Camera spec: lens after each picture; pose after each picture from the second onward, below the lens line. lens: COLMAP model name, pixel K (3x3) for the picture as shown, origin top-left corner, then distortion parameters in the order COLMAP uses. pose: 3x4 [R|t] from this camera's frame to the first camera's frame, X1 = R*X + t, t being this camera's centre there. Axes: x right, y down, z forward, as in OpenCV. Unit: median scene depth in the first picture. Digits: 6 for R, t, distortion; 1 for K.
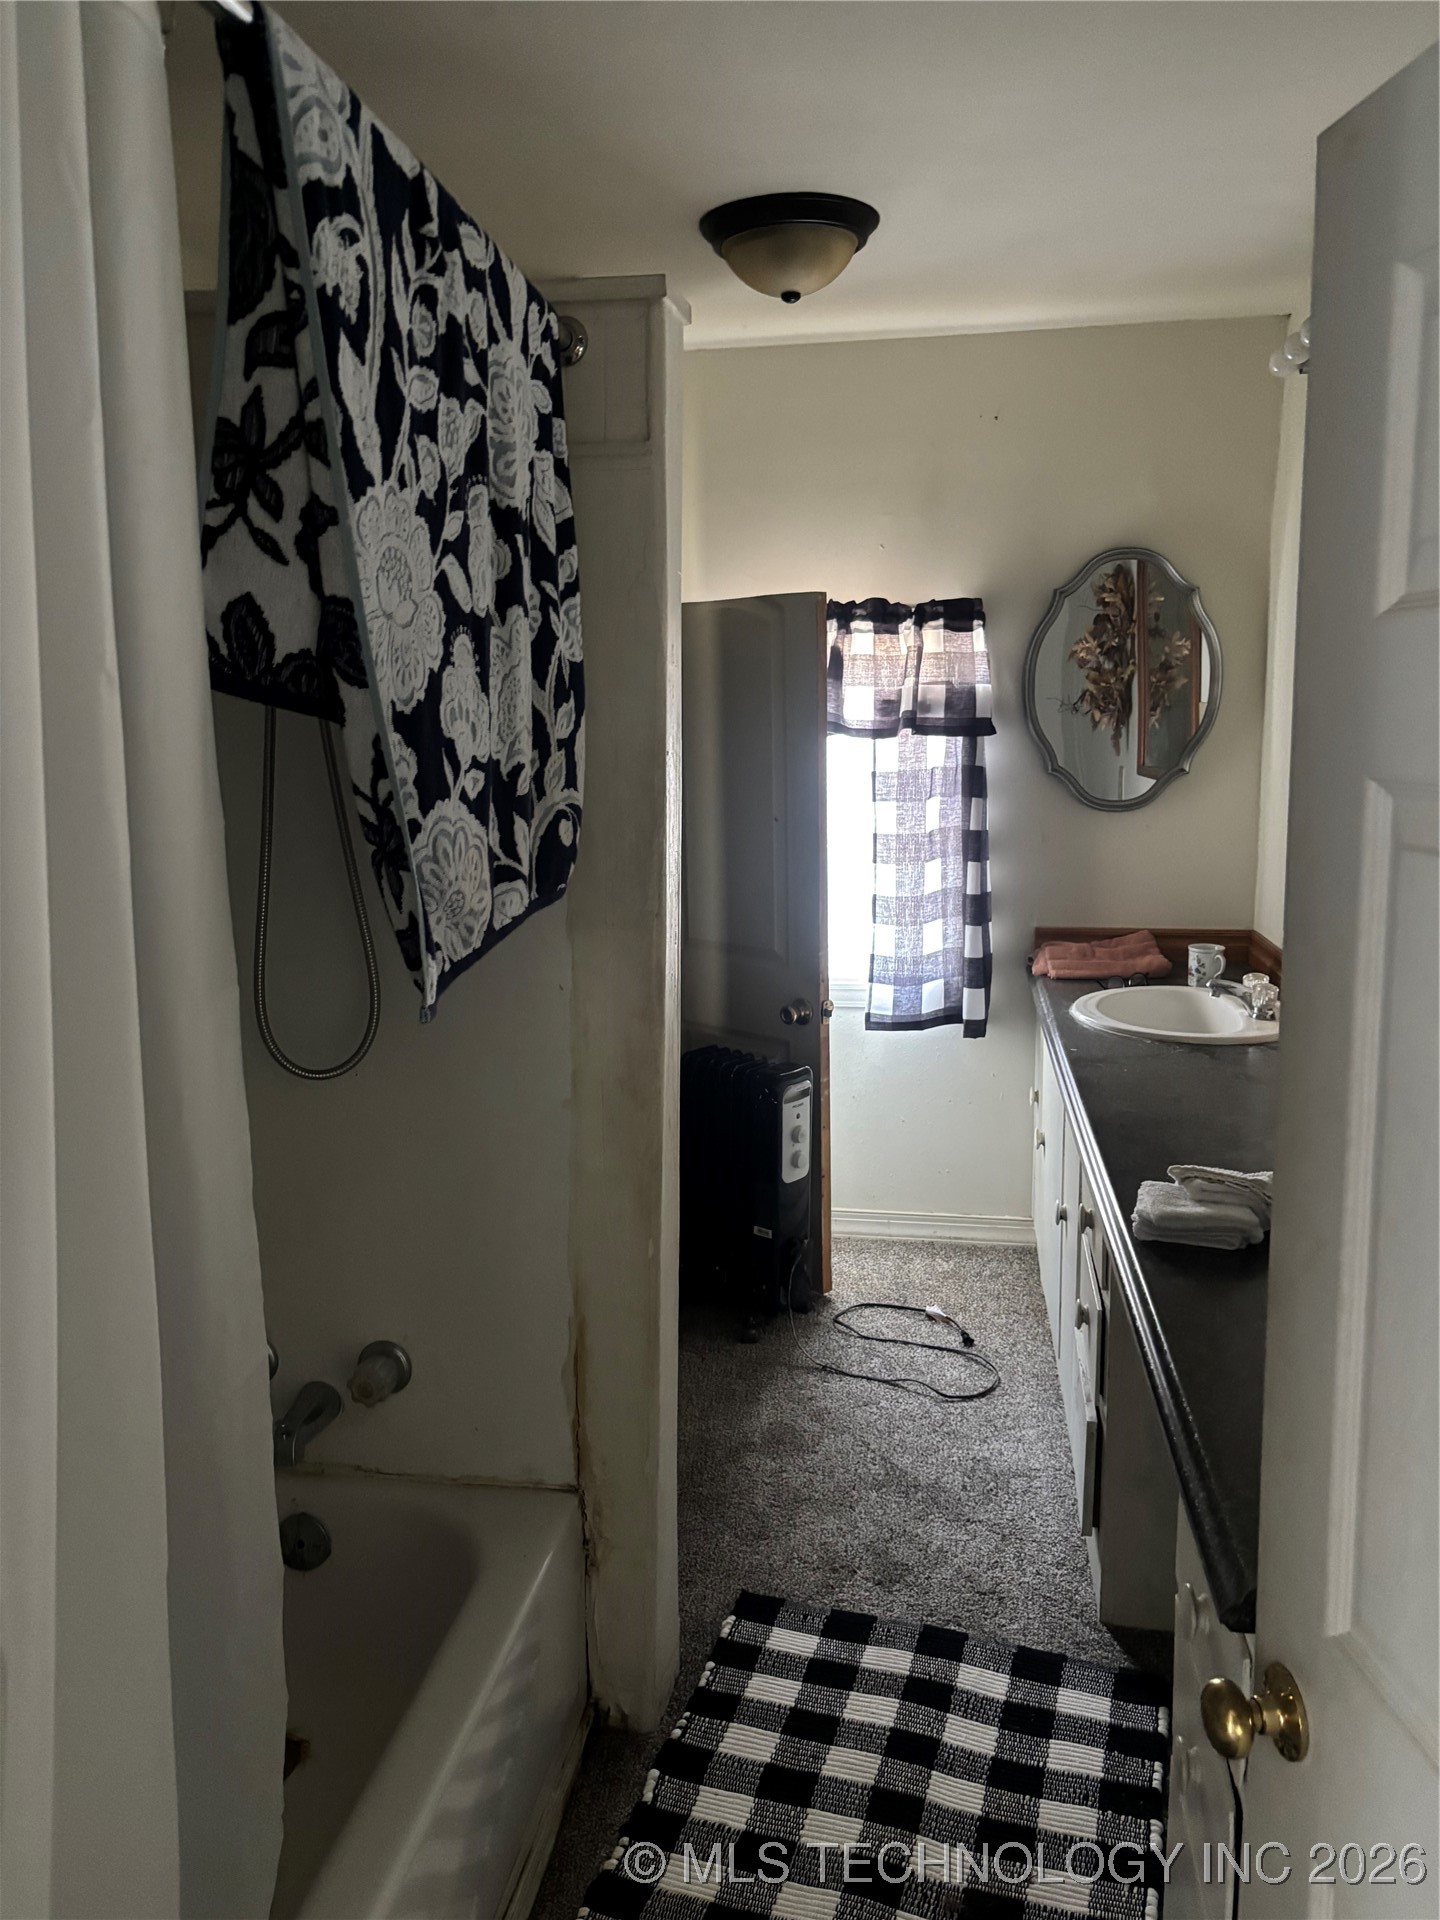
lens RADIAL K [[1474.8, 0, 723.9], [0, 1474.8, 955.0], [0, 0, 1]] dist [0.006959, 0.001933]
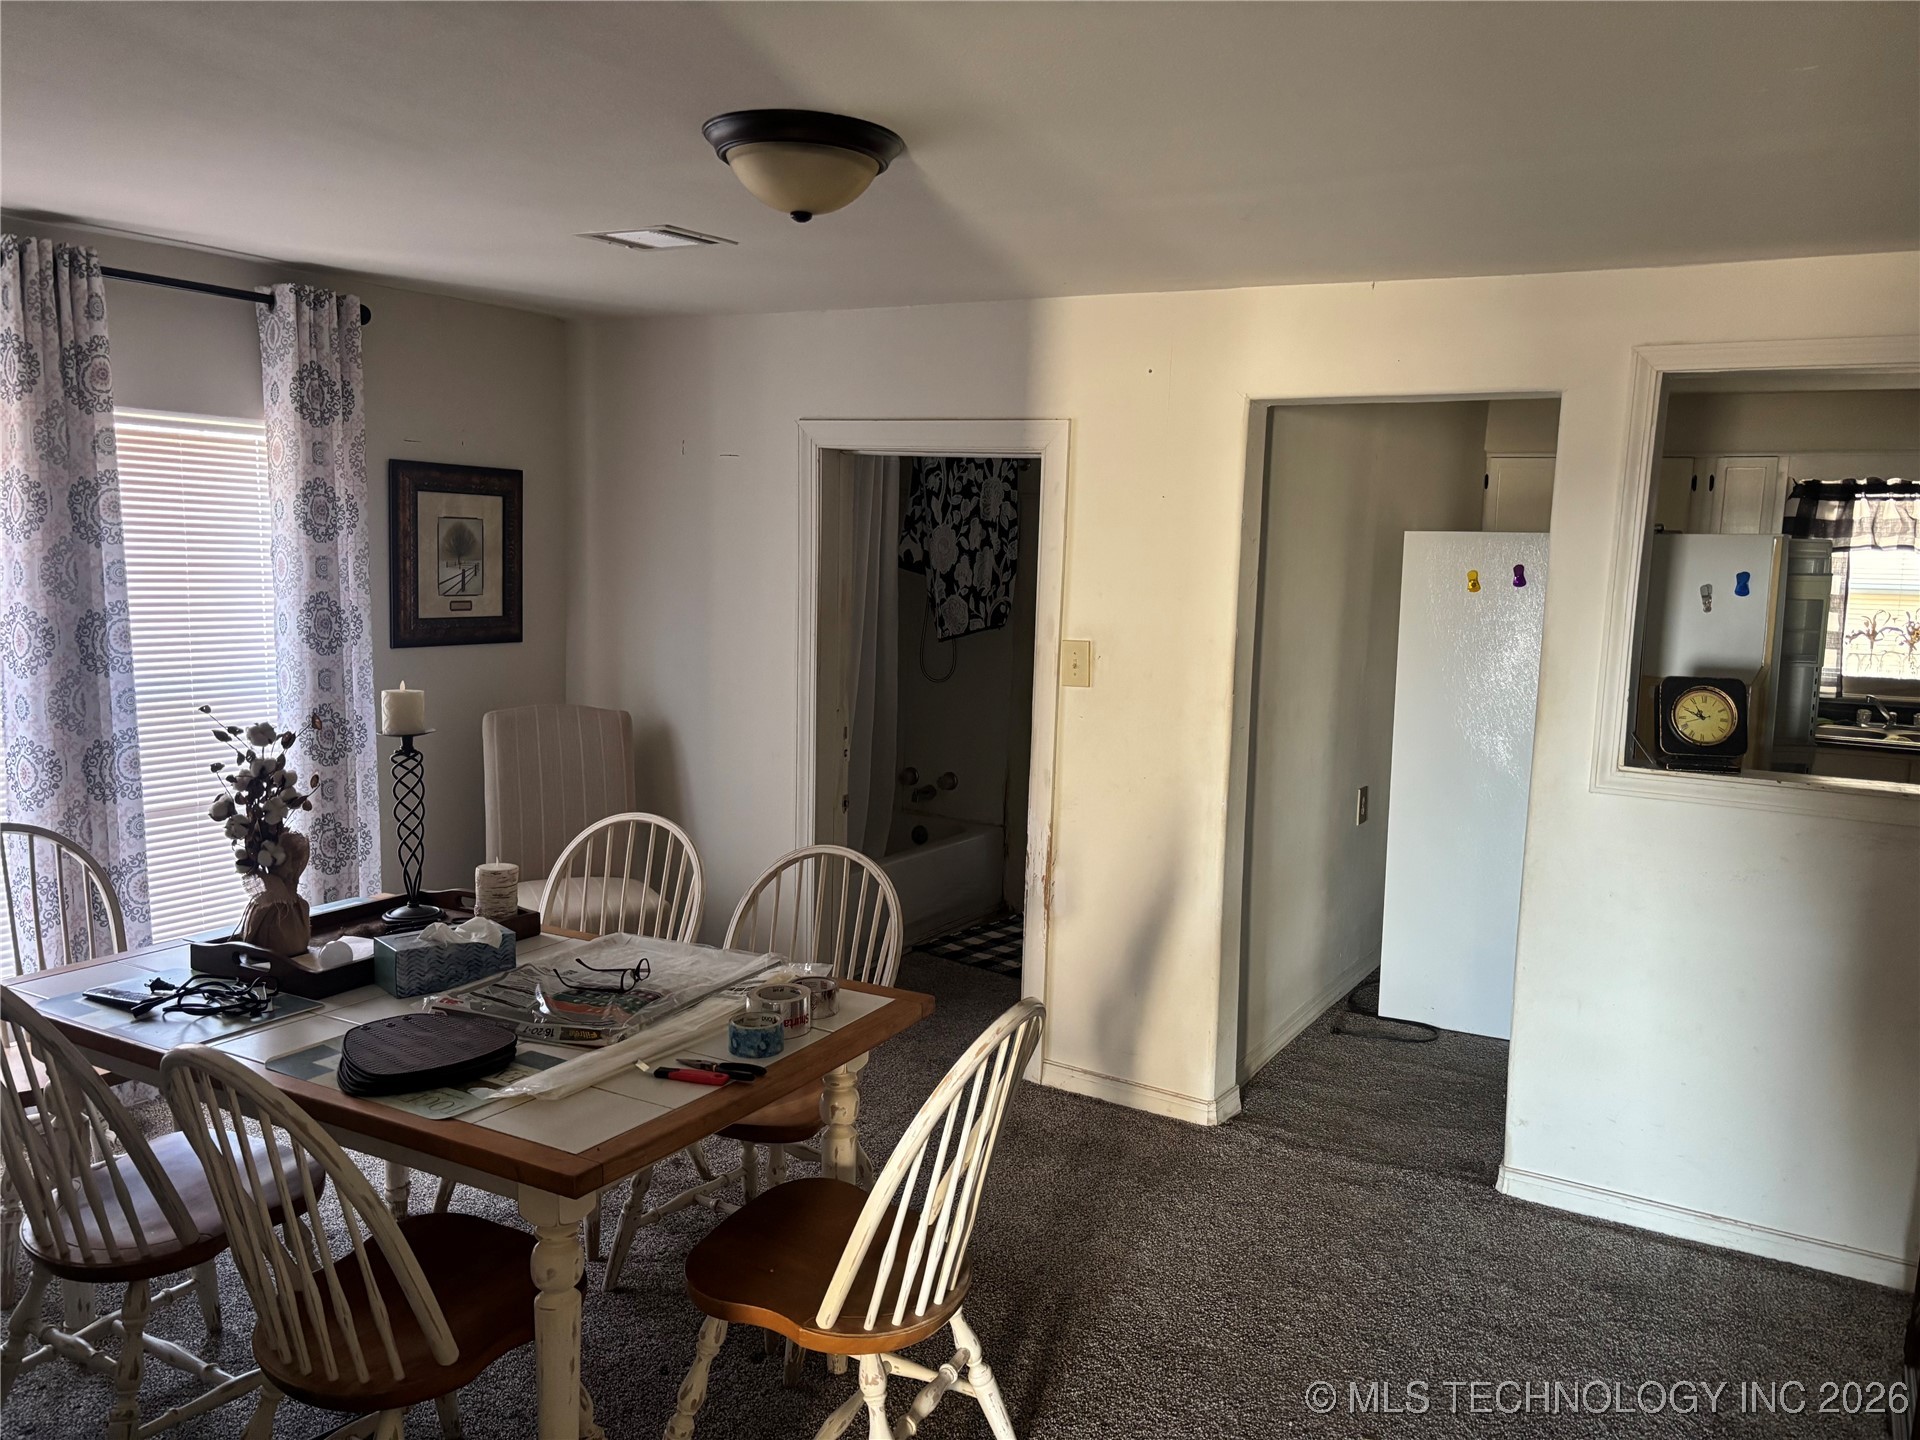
lens RADIAL K [[1474.8, 0, 961.9], [0, 1474.8, 726.3], [0, 0, 1]] dist [0.006959, 0.001933]
pose [[0.928612, 0.086719, -0.360776, 1.298760], [-0.102780, 0.994376, -0.025532, 0.350102], [0.356533, 0.060790, 0.932303, -2.714980]]
